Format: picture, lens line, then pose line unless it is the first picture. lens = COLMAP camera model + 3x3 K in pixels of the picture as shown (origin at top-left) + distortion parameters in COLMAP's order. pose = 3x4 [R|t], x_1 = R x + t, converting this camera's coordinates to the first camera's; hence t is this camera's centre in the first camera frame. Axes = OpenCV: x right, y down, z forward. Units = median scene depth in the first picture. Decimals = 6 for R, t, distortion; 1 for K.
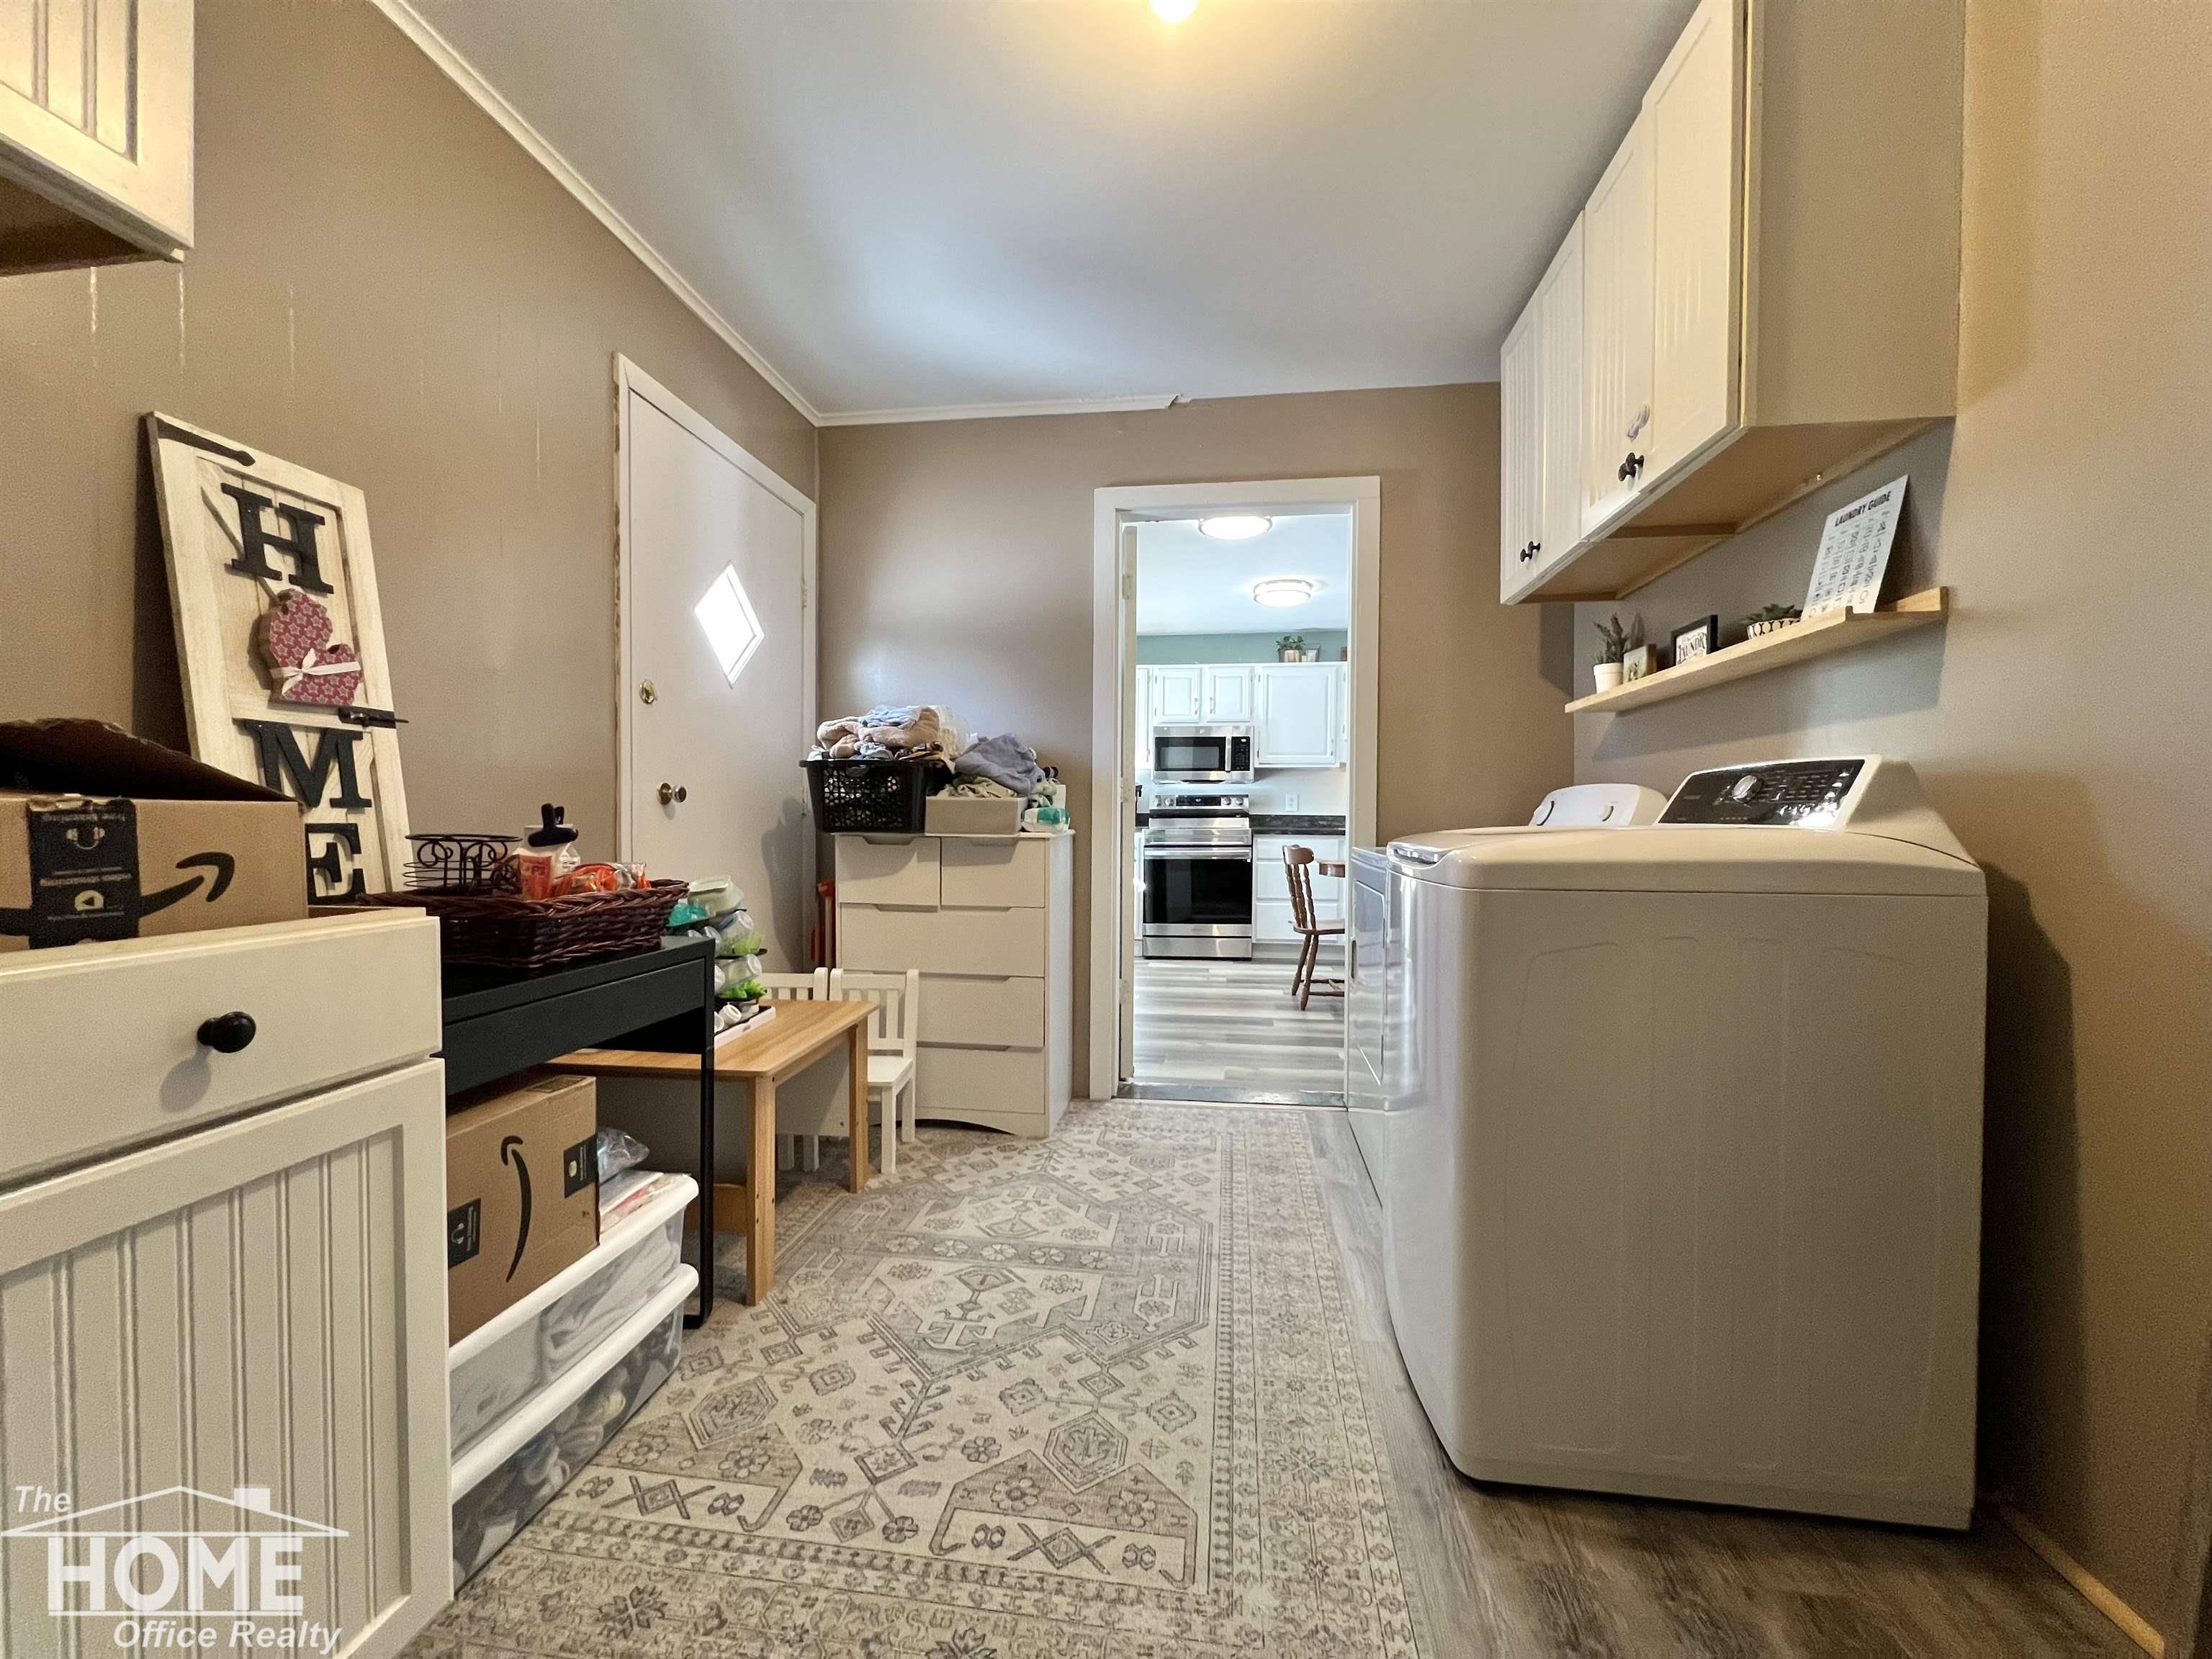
lens RADIAL K [[881.6, 0, 1108.8], [0, 881.6, 832.3], [0, 0, 1]] dist [0.000028, -0.000216]
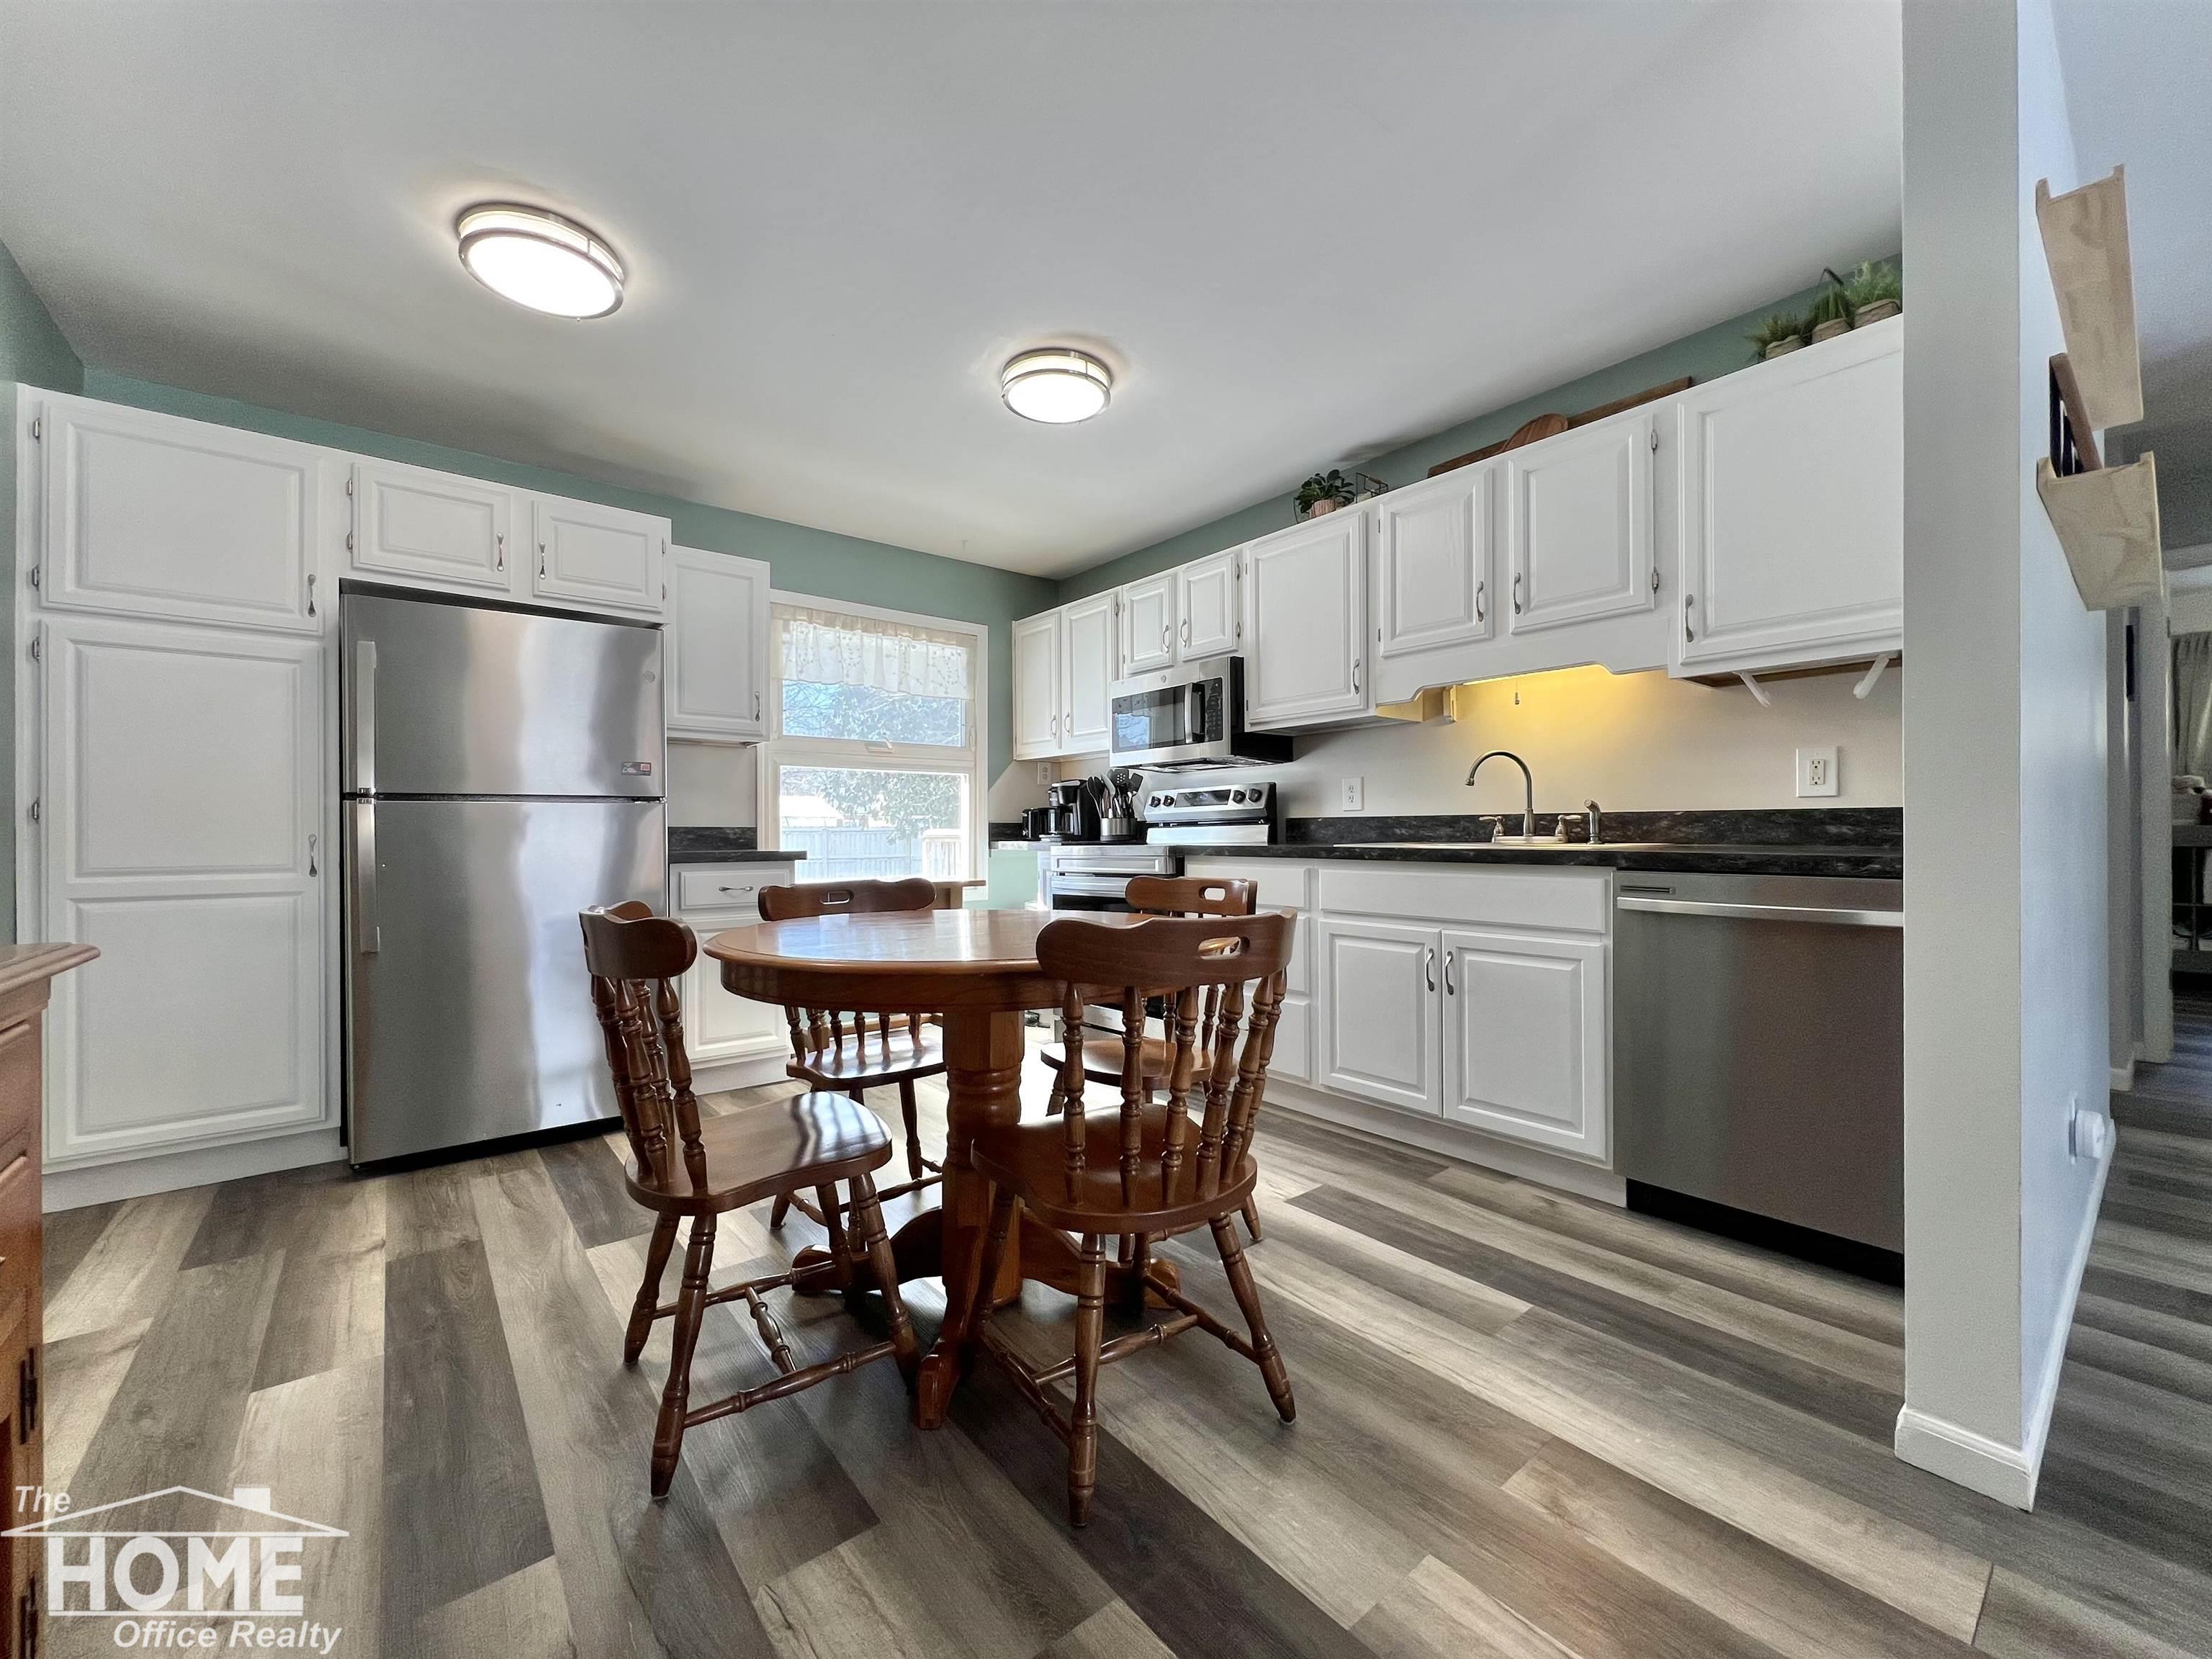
lens RADIAL K [[881.6, 0, 1108.8], [0, 881.6, 832.3], [0, 0, 1]] dist [0.000028, -0.000216]
pose [[0.725717, -0.013202, -0.687867, 1.298452], [0.000844, 0.999832, -0.018300, -0.004265], [0.687993, 0.012700, 0.725606, 1.479001]]
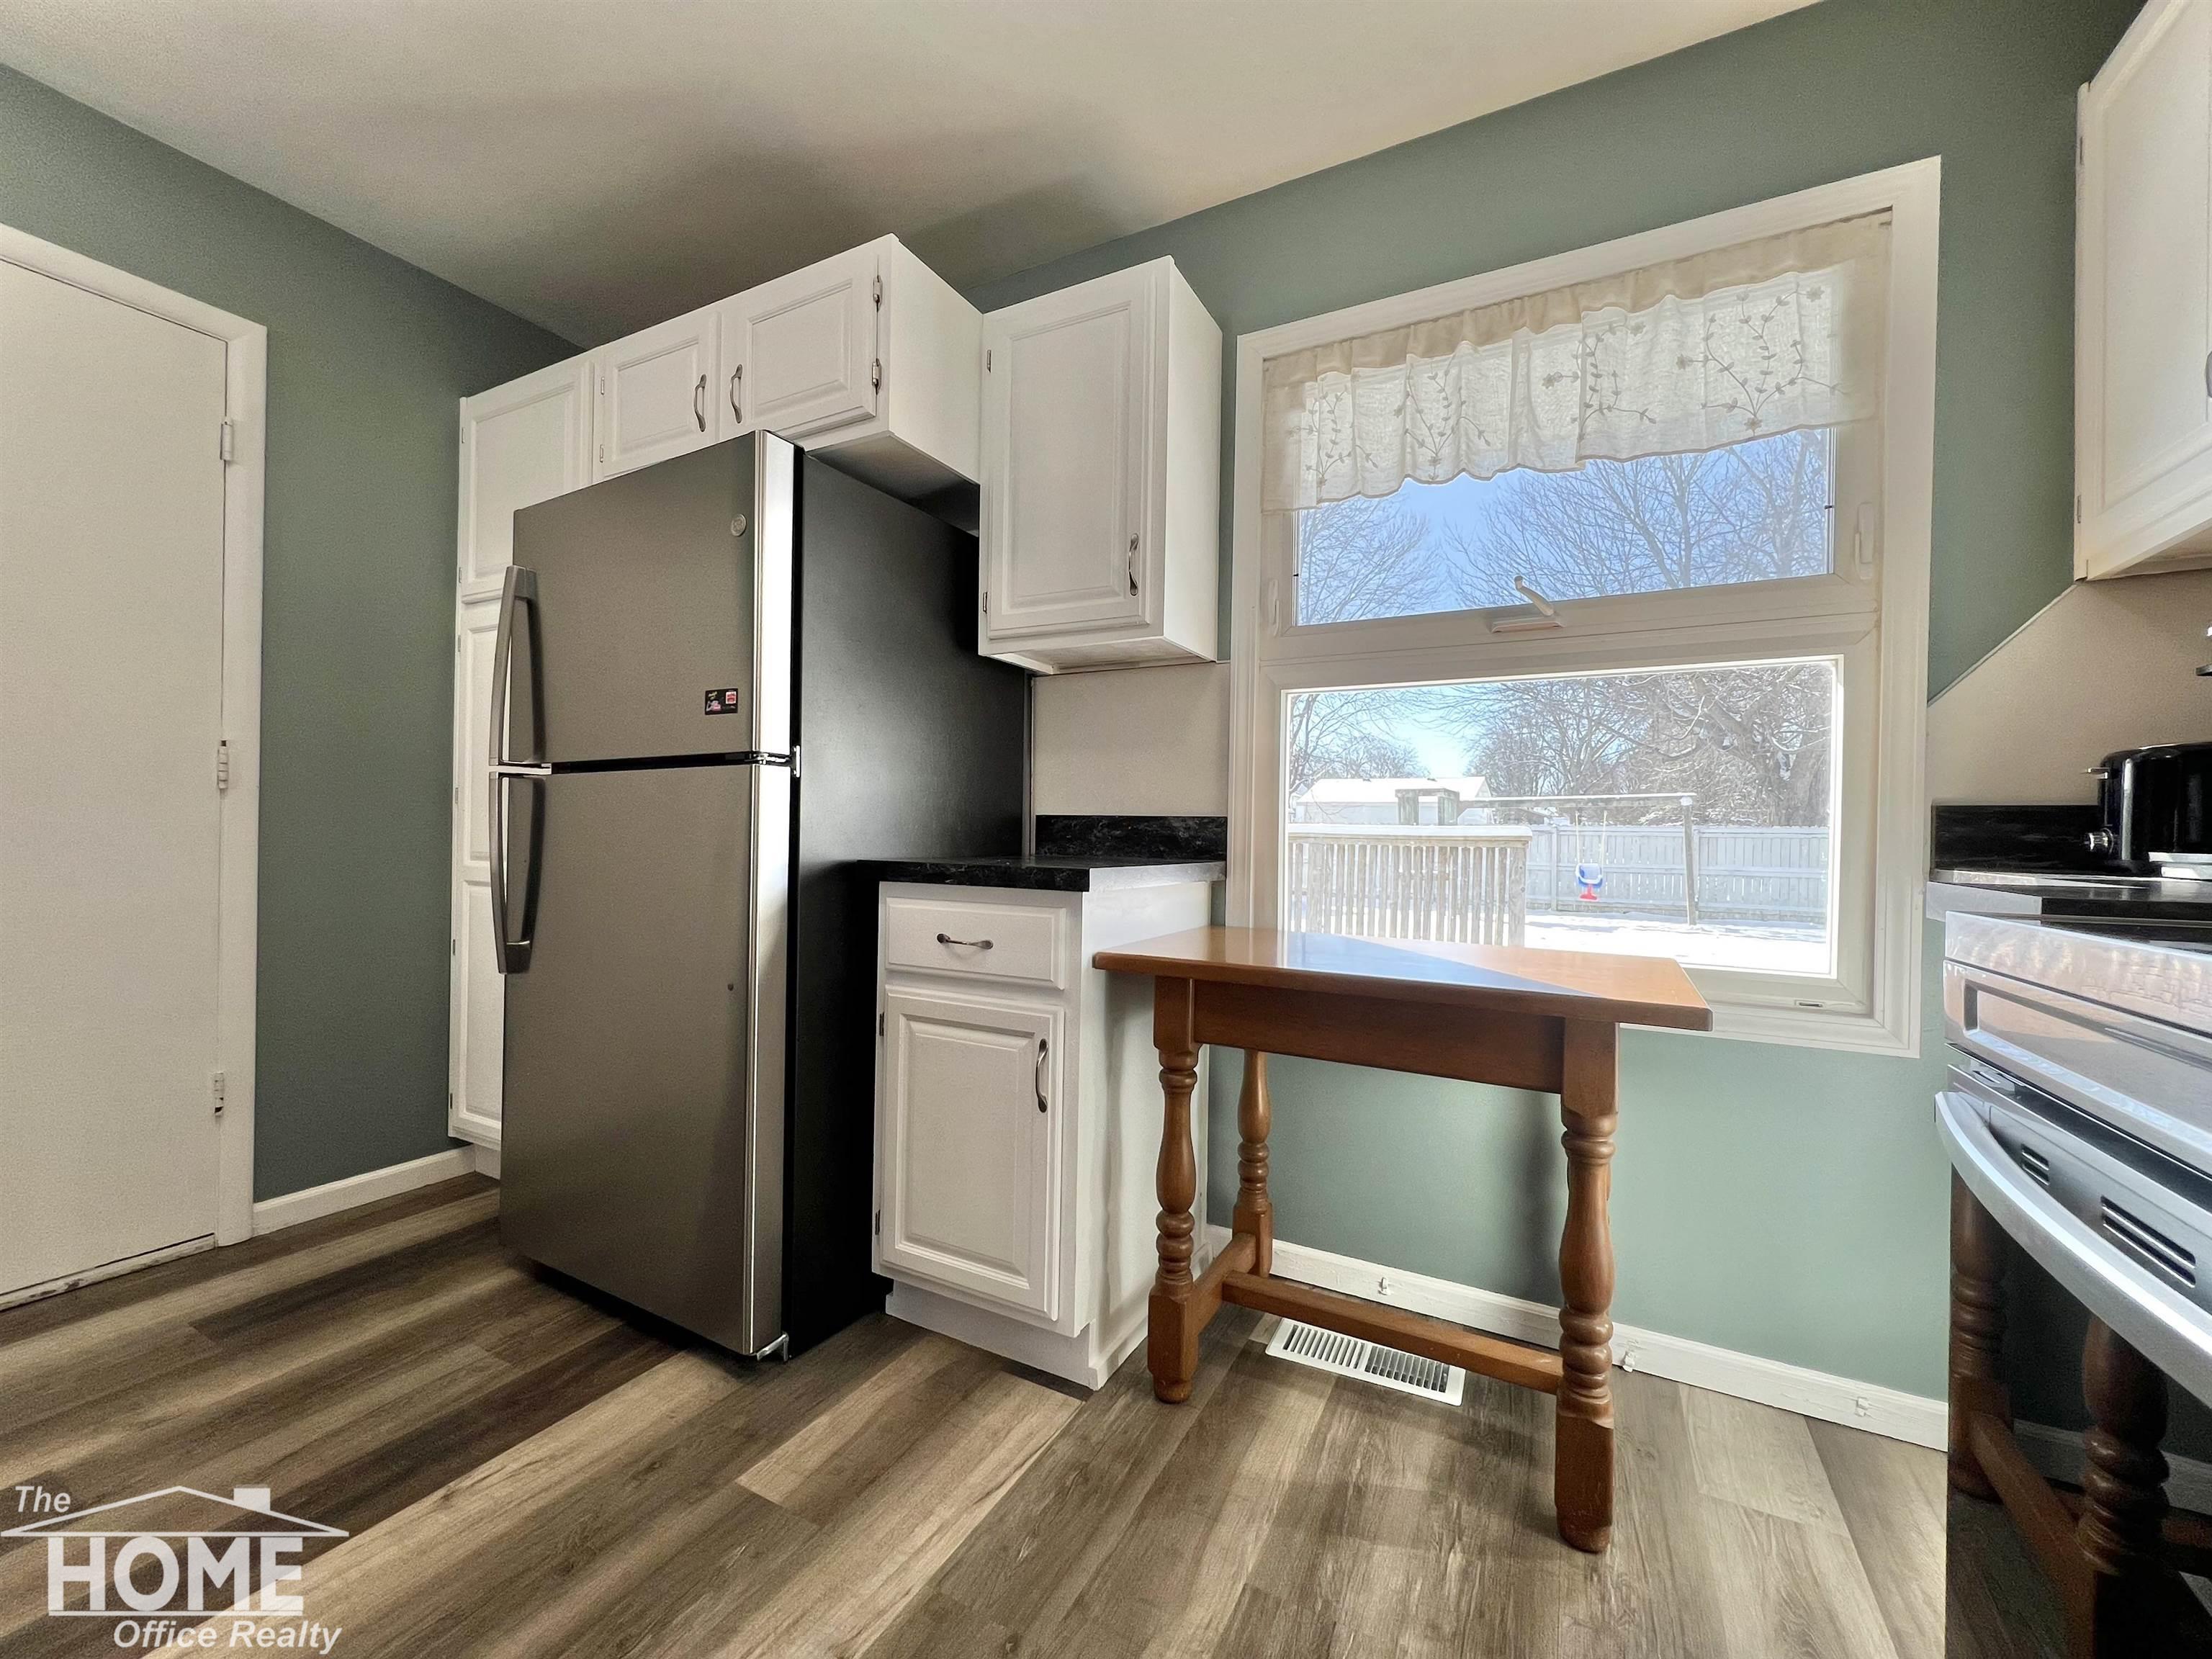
lens RADIAL K [[876.2, 0, 1118.8], [0, 876.2, 834.1], [0, 0, 1]] dist [-0.000263, 0.000154]
pose [[-0.350383, -0.010160, -0.936552, 0.492813], [-0.031748, 0.999495, 0.001035, -0.026335], [0.936068, 0.030096, -0.350528, 2.421106]]
